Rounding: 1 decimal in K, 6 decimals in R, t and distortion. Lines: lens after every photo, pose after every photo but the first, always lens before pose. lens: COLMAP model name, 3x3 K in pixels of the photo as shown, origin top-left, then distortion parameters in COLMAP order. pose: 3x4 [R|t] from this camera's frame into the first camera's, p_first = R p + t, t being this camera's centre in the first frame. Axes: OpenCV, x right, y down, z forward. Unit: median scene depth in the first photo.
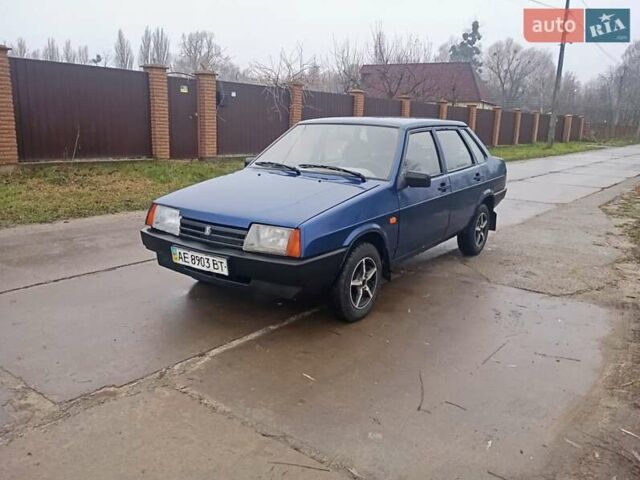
lens RADIAL K [[527.6, 0, 320.0], [0, 527.6, 240.0], [0, 0, 1]] dist [0.068058, -0.083323]
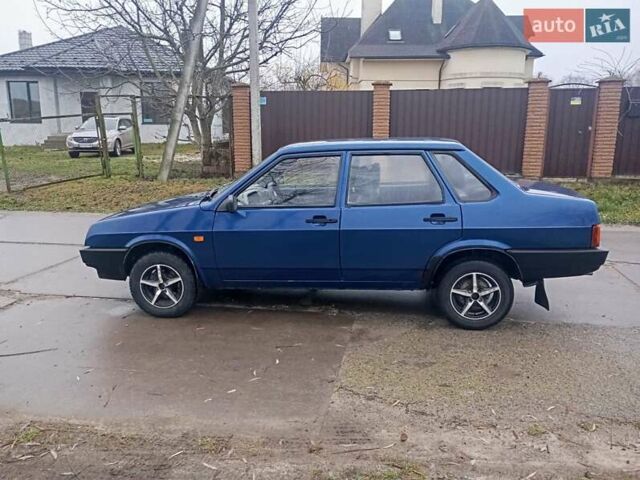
lens RADIAL K [[526.3, 0, 319.0], [0, 526.3, 237.6], [0, 0, 1]] dist [0.072875, -0.087284]
pose [[0.470935, 0.154554, -0.868524, 1.020542], [-0.178103, 0.980917, 0.077983, -0.143493], [0.864002, 0.117961, 0.489475, 0.598866]]
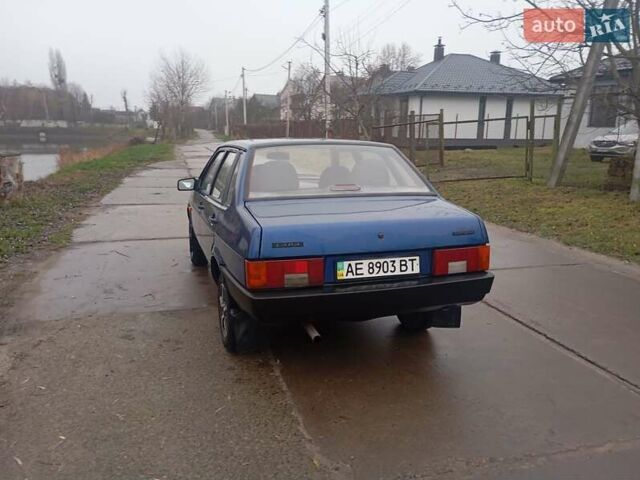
lens RADIAL K [[520.2, 0, 319.5], [0, 520.2, 241.5], [0, 0, 1]] dist [0.062022, -0.072454]
pose [[-0.589360, 0.139350, -0.795761, 0.923676], [-0.200766, 0.928847, 0.311348, -0.402030], [0.782527, 0.343257, -0.519448, 1.767999]]
